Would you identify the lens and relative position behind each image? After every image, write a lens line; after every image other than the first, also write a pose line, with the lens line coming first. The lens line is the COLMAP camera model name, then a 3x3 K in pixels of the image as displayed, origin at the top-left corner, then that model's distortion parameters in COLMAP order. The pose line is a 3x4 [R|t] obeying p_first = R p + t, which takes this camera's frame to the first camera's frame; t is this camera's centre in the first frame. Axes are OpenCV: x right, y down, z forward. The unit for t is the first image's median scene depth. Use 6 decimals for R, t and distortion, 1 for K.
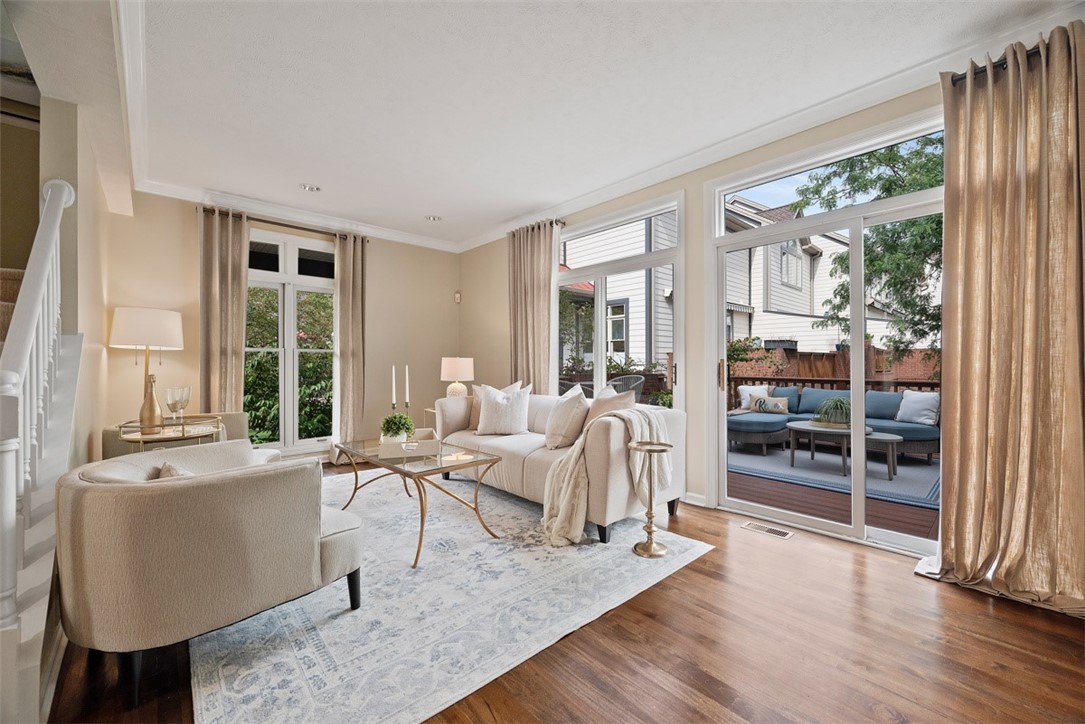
lens RADIAL K [[426.8, 0, 545.3], [0, 426.8, 357.8], [0, 0, 1]] dist [-0.001998, -0.000333]
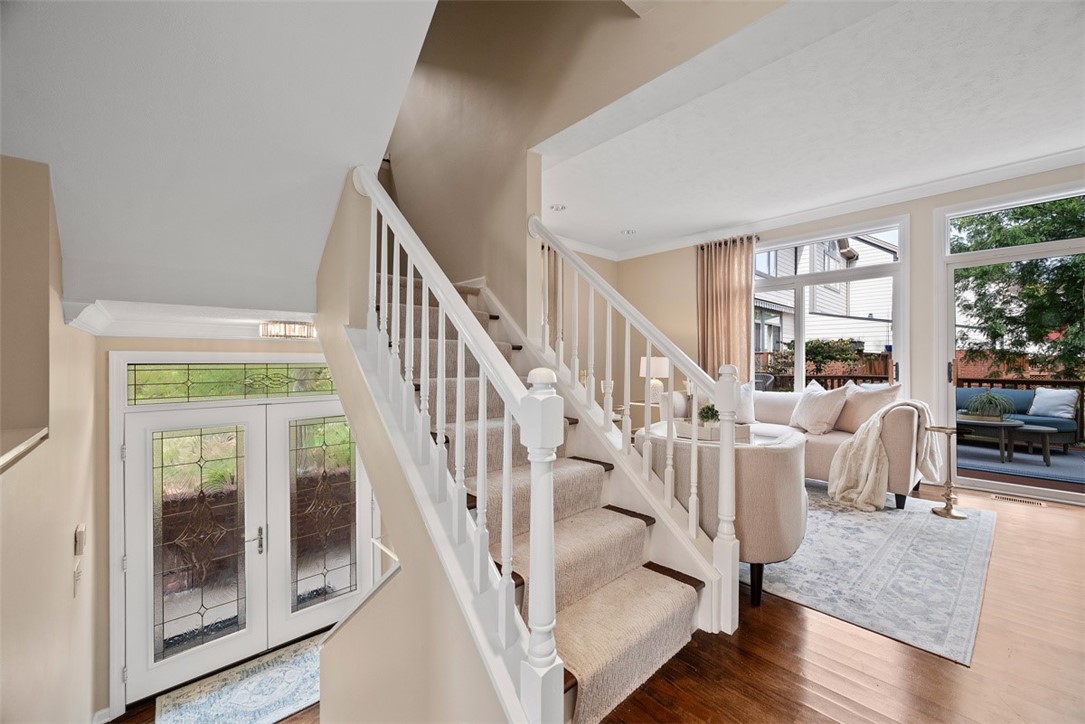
lens RADIAL K [[426.8, 0, 540.8], [0, 426.8, 359.6], [0, 0, 1]] dist [-0.001998, -0.000333]
pose [[0.999996, 0.002757, -0.000799, -0.533184], [-0.002753, 0.999984, 0.004851, 0.001575], [0.000812, -0.004849, 0.999988, -0.129469]]
